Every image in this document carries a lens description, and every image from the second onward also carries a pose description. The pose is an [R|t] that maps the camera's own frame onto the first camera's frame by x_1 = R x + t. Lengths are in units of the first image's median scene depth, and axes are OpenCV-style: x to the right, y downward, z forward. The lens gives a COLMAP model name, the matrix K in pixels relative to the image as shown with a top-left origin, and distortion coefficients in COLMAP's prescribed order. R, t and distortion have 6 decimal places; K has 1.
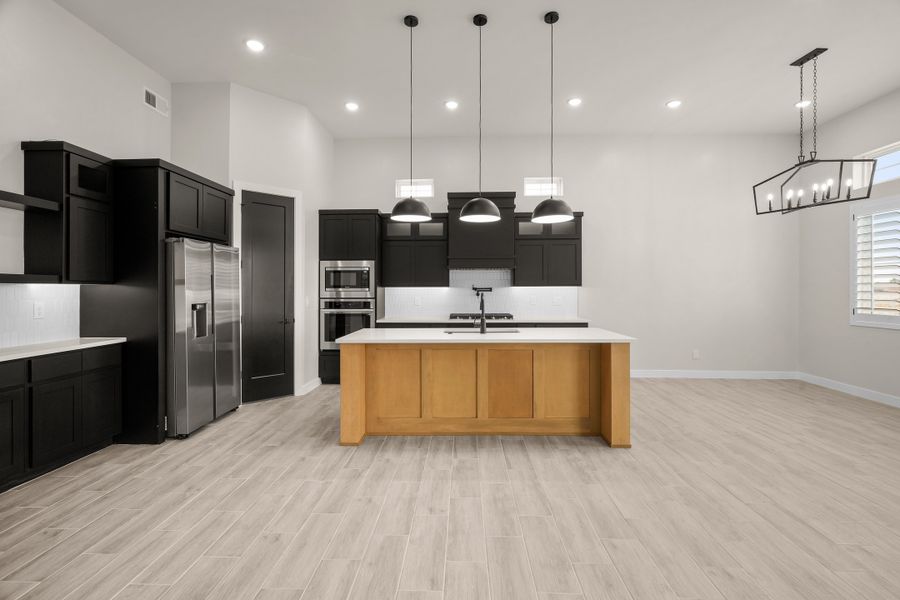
lens RADIAL K [[415.9, 0, 458.5], [0, 415.9, 284.7], [0, 0, 1]] dist [-0.010883, 0.004664]
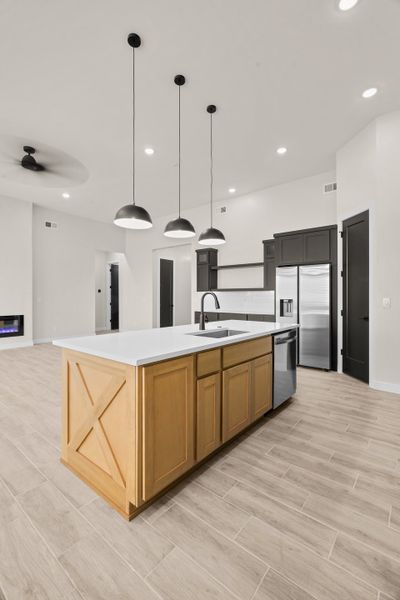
lens RADIAL K [[277.2, 0, 203.0], [0, 277.2, 292.5], [0, 0, 1]] dist [-0.010883, 0.004664]
pose [[-0.624636, -0.005498, -0.780896, 0.618923], [0.013314, 0.999755, -0.017688, 0.029655], [0.780802, -0.021445, -0.624410, 1.457225]]
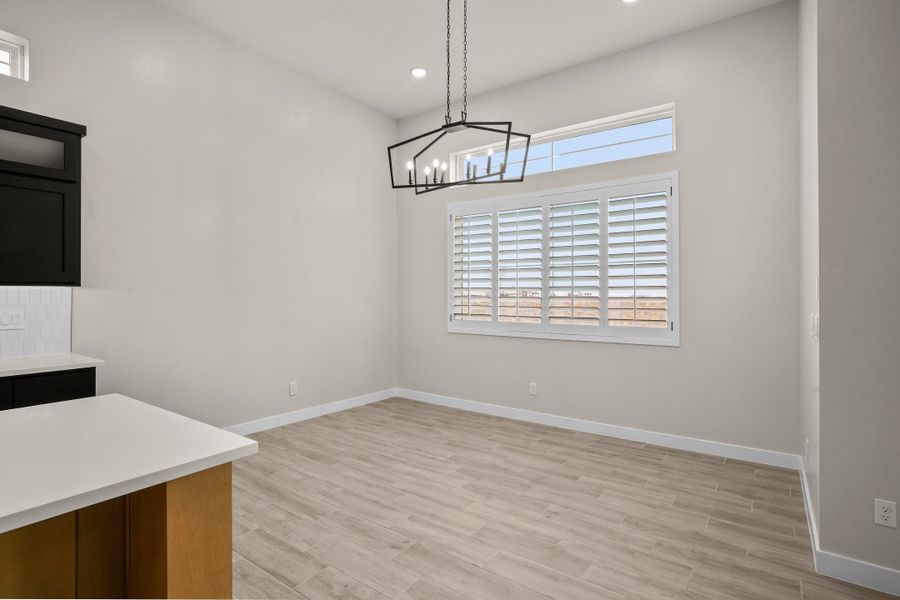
lens RADIAL K [[427.3, 0, 461.4], [0, 427.3, 303.8], [0, 0, 1]] dist [-0.008631, -0.000071]
pose [[0.559451, -0.012747, 0.828765, 0.222217], [-0.011117, 0.999676, 0.022880, 0.011336], [-0.828789, -0.022014, 0.559128, 0.602731]]
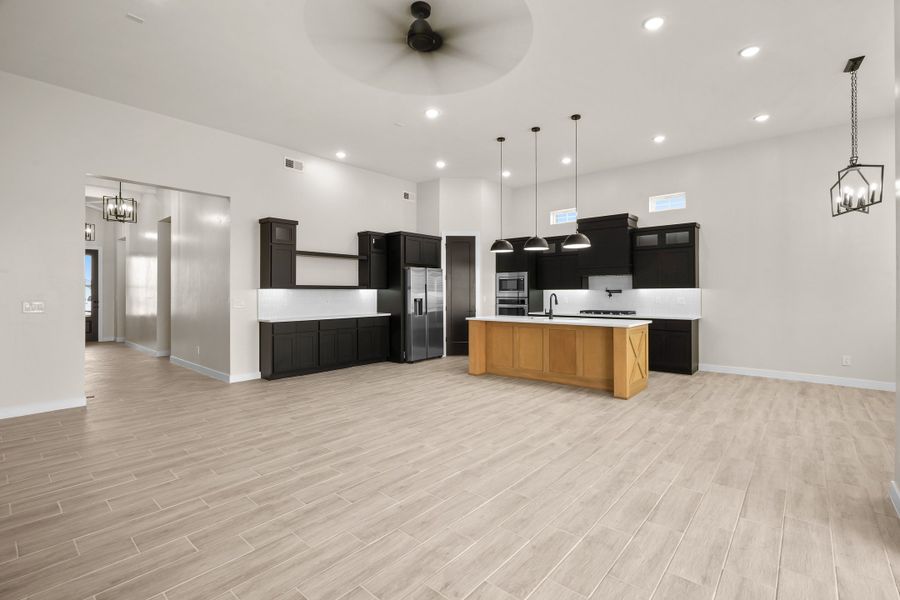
lens RADIAL K [[415.9, 0, 454.2], [0, 415.9, 290.1], [0, 0, 1]] dist [-0.010883, 0.004664]
pose [[0.779174, -0.004170, -0.626794, 0.762153], [0.008974, 0.999950, 0.004503, -0.004231], [0.626743, -0.009134, 0.779172, -0.461523]]
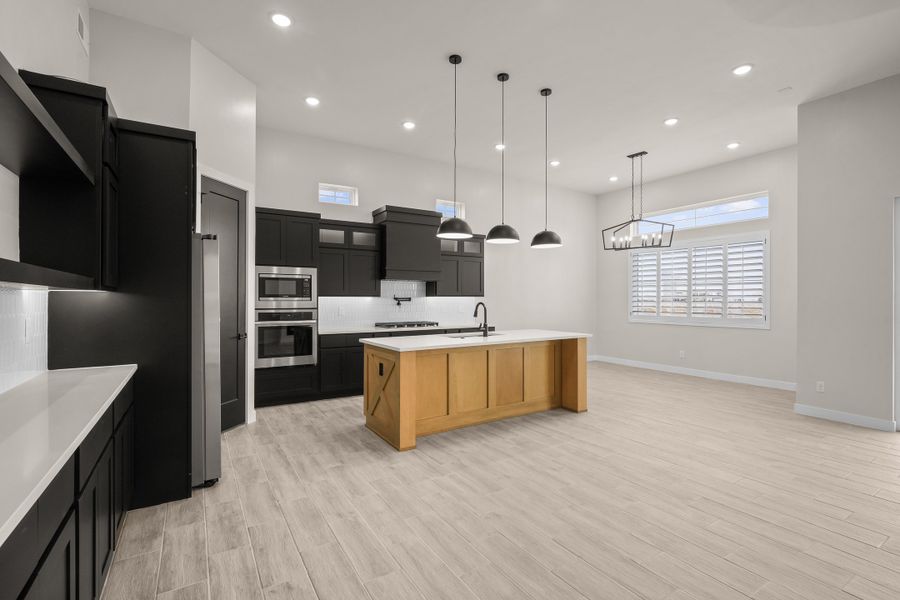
lens RADIAL K [[415.9, 0, 469.1], [0, 415.9, 296.9], [0, 0, 1]] dist [-0.010883, 0.004664]
pose [[0.821643, 0.005271, 0.569977, -0.652881], [-0.008655, 0.999957, 0.003230, 0.000566], [-0.569936, -0.007587, 0.821654, 0.054580]]
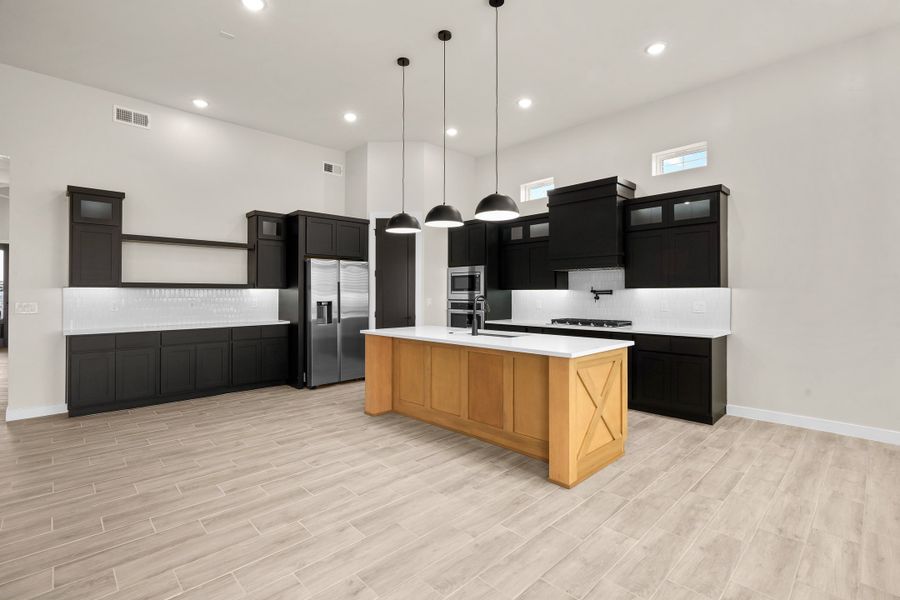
lens RADIAL K [[415.9, 0, 447.2], [0, 415.9, 290.3], [0, 0, 1]] dist [-0.010883, 0.004664]
pose [[0.709219, -0.004208, -0.704976, 0.722730], [0.007541, 0.999970, 0.001617, 0.005520], [0.704948, -0.006463, 0.709230, 0.238331]]
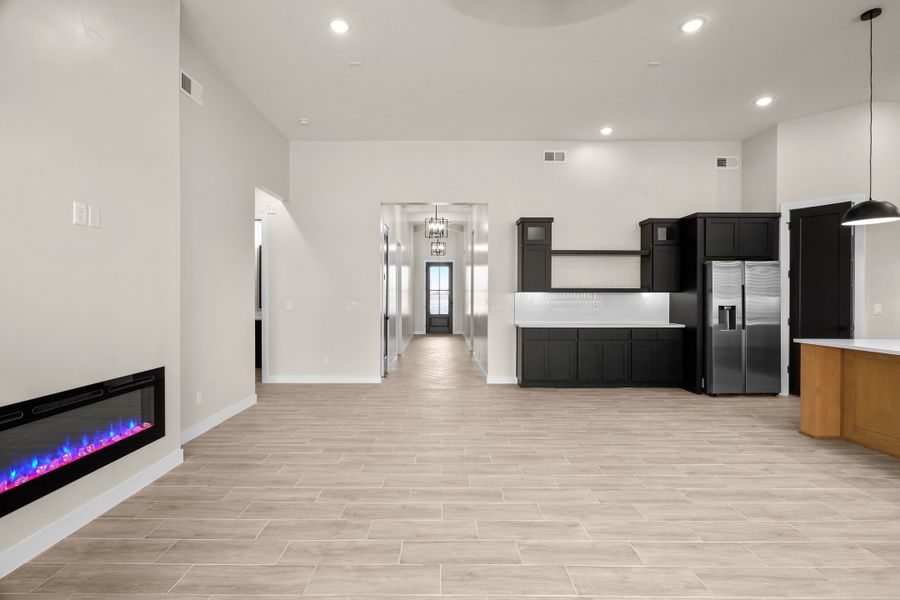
lens RADIAL K [[415.9, 0, 442.5], [0, 415.9, 299.3], [0, 0, 1]] dist [-0.010883, 0.004664]
pose [[0.026207, 0.008889, -0.999617, 0.739160], [0.009735, 0.999911, 0.009147, 0.000363], [0.999609, -0.009970, 0.026118, -0.011248]]
